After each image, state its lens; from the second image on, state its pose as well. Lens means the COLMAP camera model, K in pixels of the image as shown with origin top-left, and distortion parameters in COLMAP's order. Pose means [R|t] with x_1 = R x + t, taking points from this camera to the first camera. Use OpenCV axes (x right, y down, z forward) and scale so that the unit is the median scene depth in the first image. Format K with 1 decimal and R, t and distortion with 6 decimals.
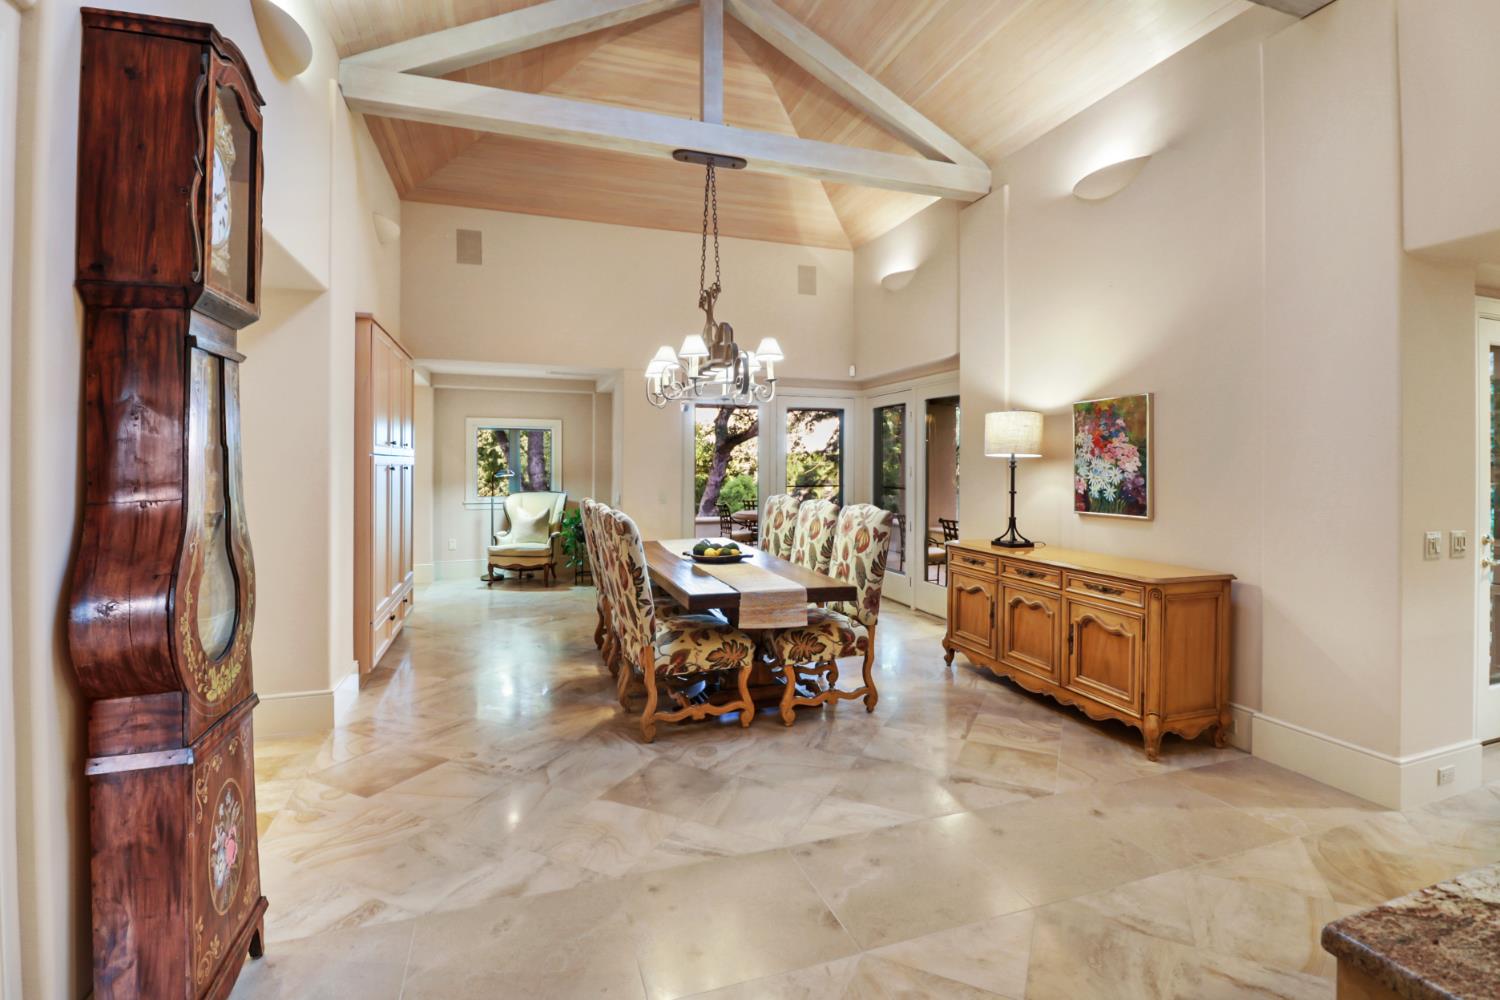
lens RADIAL K [[694.1, 0, 750.8], [0, 694.1, 469.8], [0, 0, 1]] dist [0.001080, -0.015342]
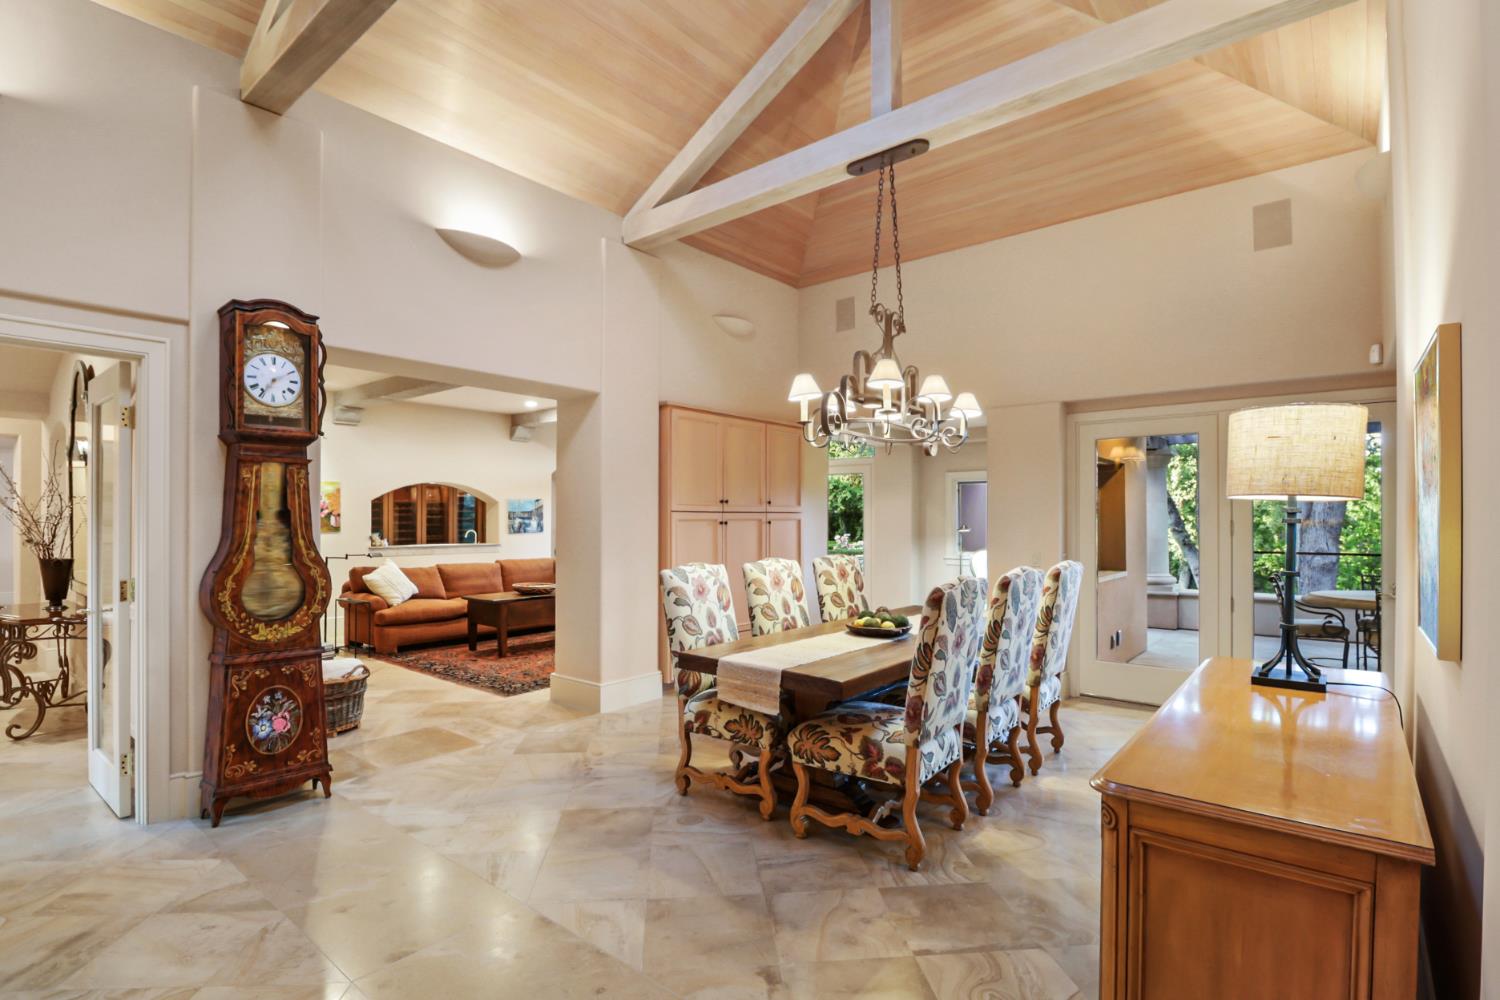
lens RADIAL K [[716.3, 0, 745.1], [0, 716.3, 517.7], [0, 0, 1]] dist [-0.007818, -0.000275]
pose [[0.519629, -0.003806, -0.854383, 0.679474], [-0.005362, 0.999956, -0.007715, -0.001231], [0.854375, 0.008590, 0.519586, 0.459992]]
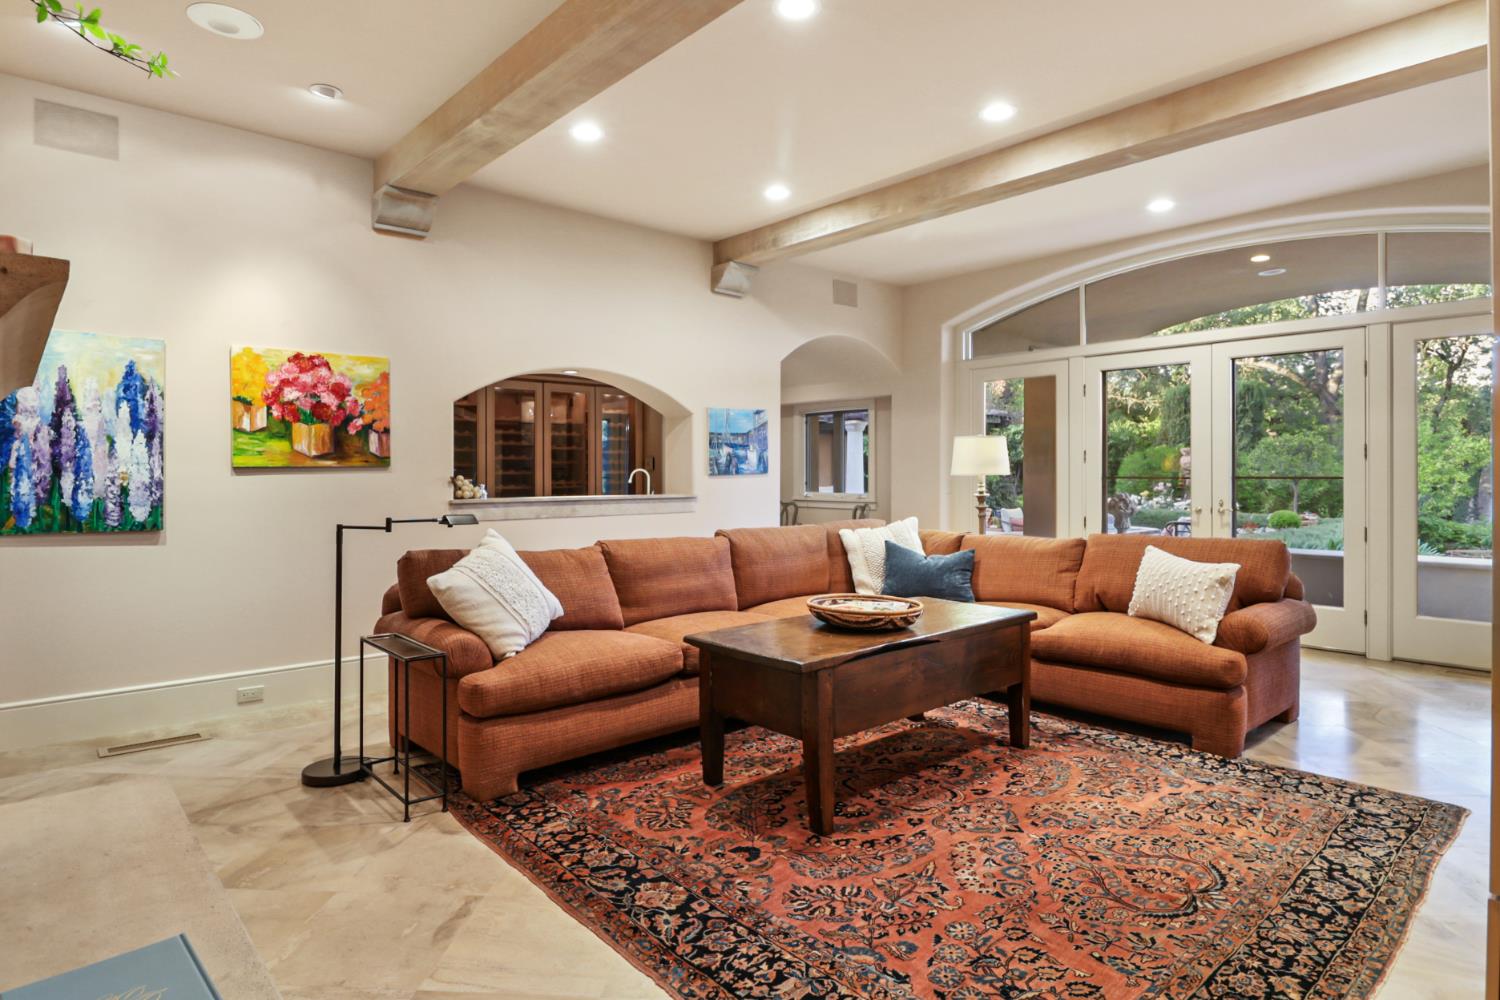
lens RADIAL K [[839.5, 0, 753.8], [0, 839.5, 472.1], [0, 0, 1]] dist [0.001559, 0.000138]
pose [[0.390442, -0.003626, -0.920620, -0.536061], [-0.004096, 0.999976, -0.005676, 0.043205], [0.920618, 0.005987, 0.390418, 0.547861]]
